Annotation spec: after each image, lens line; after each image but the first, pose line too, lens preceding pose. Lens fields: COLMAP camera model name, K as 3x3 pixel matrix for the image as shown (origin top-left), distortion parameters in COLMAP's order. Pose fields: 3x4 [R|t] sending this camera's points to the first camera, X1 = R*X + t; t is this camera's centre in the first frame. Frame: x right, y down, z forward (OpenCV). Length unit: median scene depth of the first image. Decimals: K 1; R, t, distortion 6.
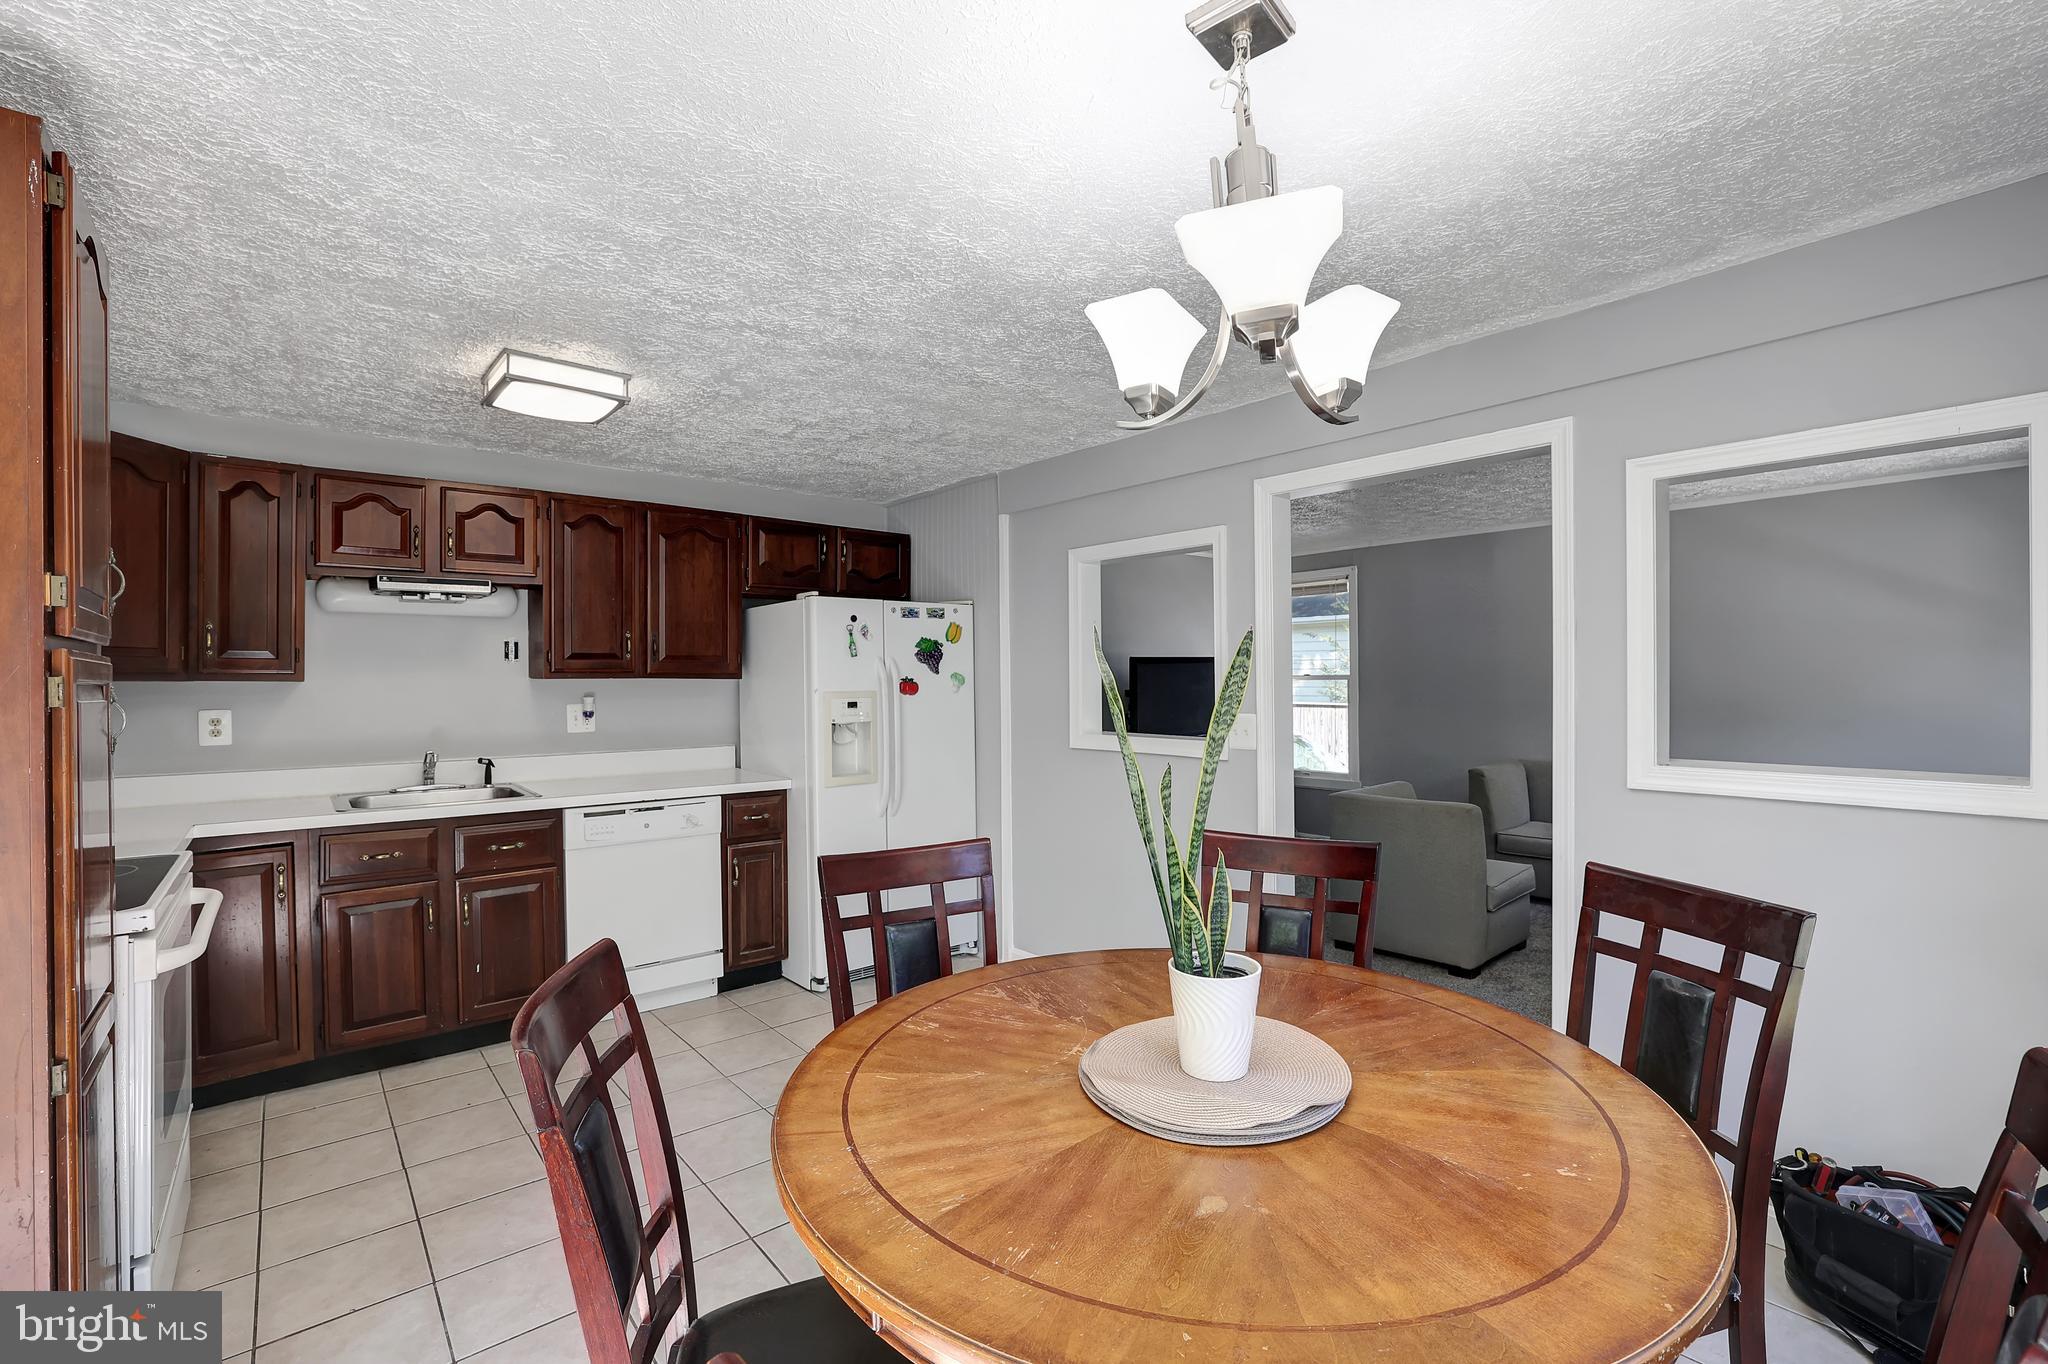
lens RADIAL K [[897.2, 0, 1025.2], [0, 897.2, 674.1], [0, 0, 1]] dist [-0.016036, 0.001094]
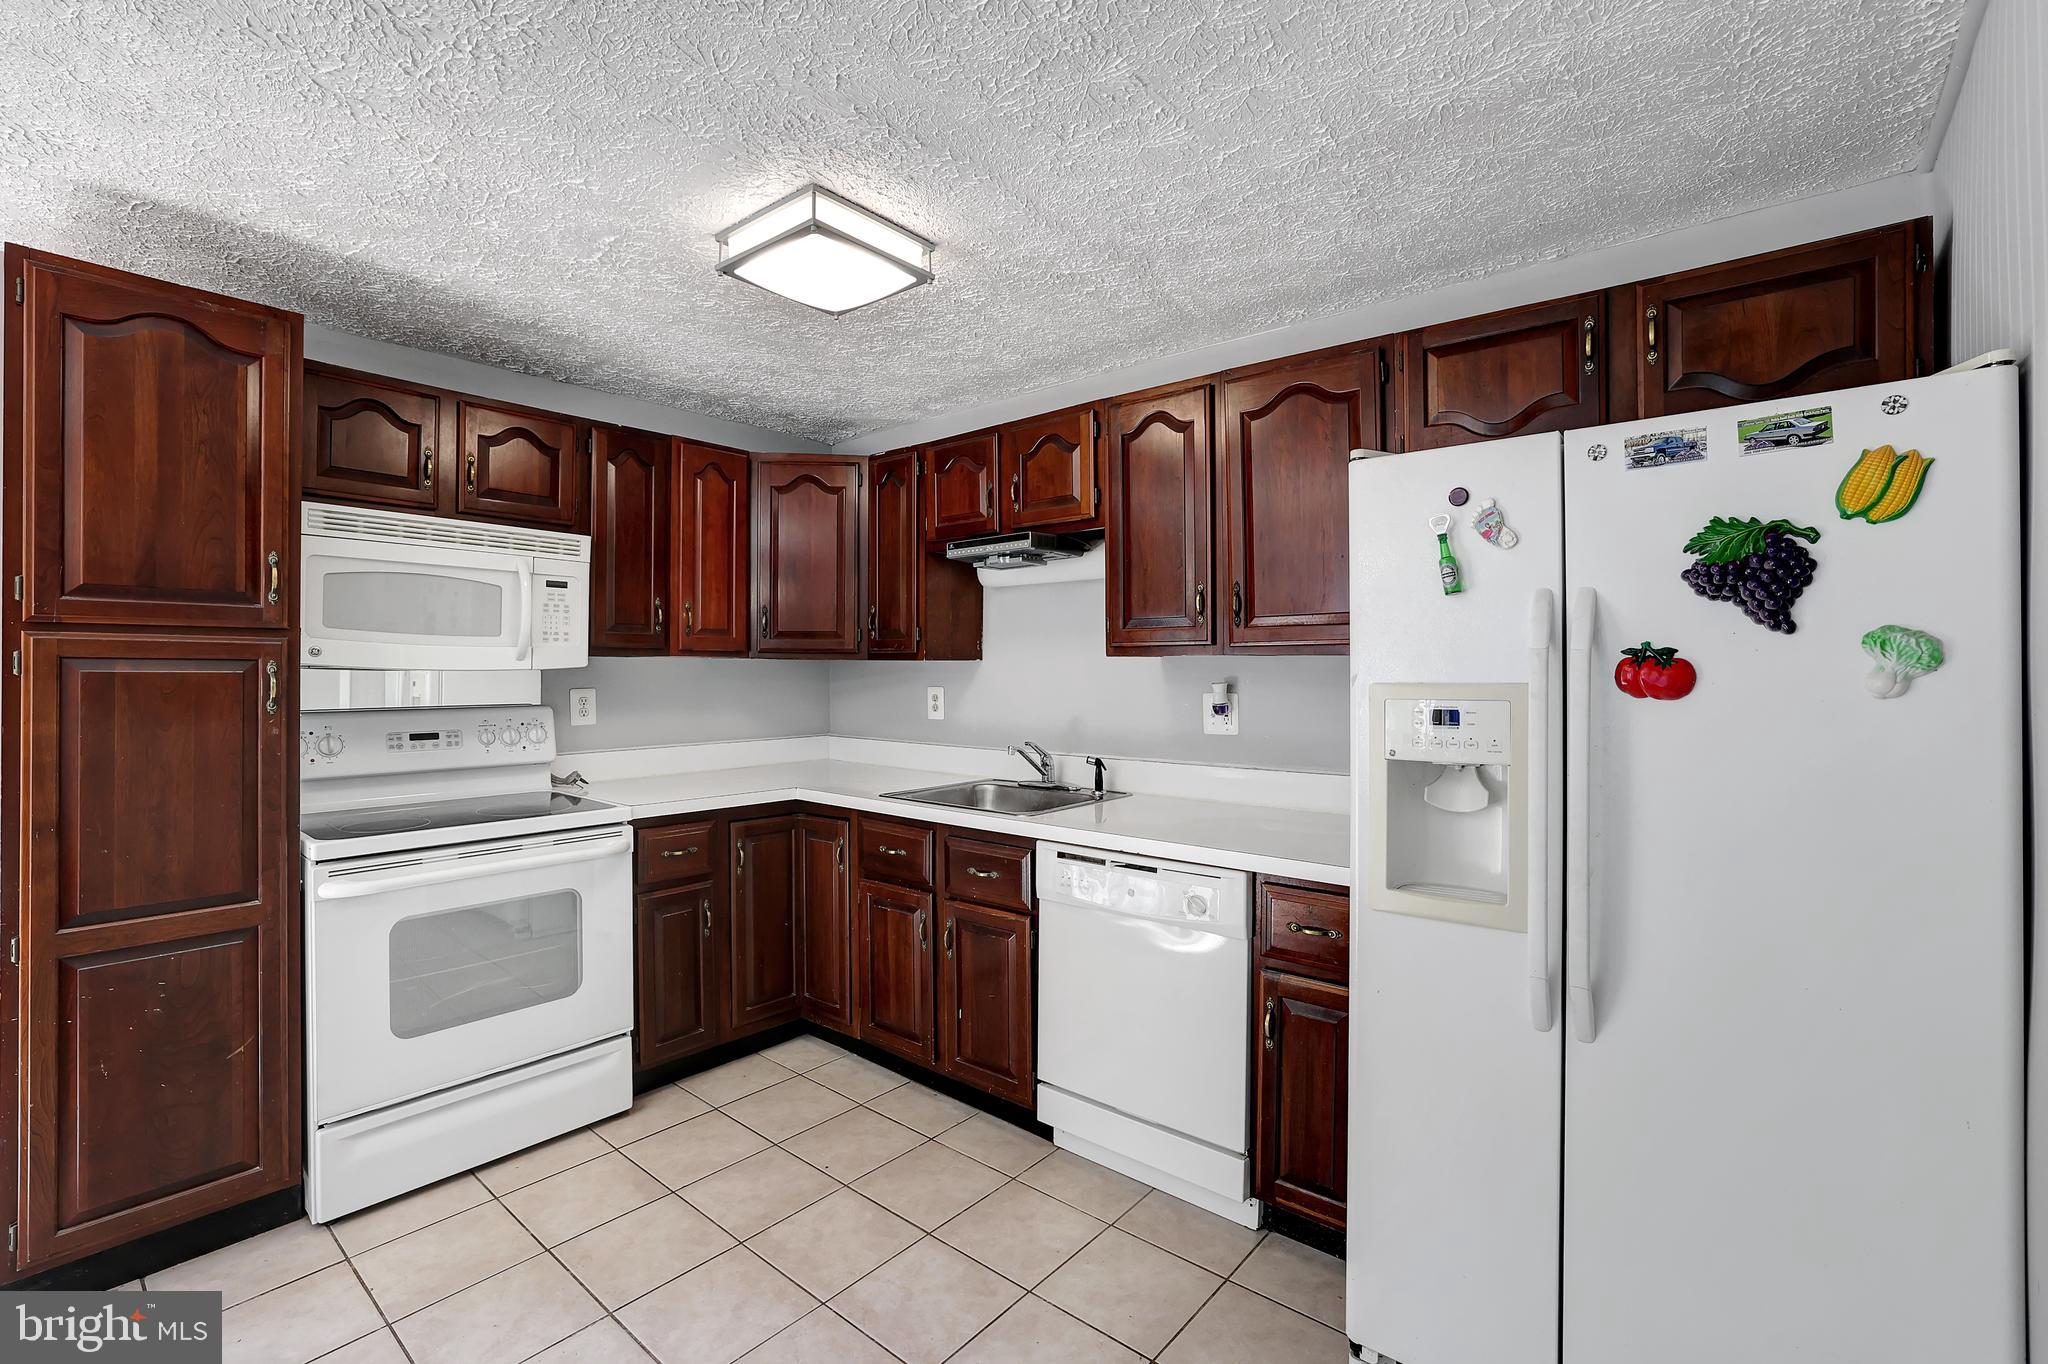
lens RADIAL K [[897.2, 0, 1034.7], [0, 897.2, 677.9], [0, 0, 1]] dist [-0.016036, 0.001094]
pose [[0.183864, 0.013027, -0.982865, 0.157603], [-0.001354, 0.999915, 0.013000, 0.011872], [0.982951, -0.001060, 0.183865, 0.740093]]
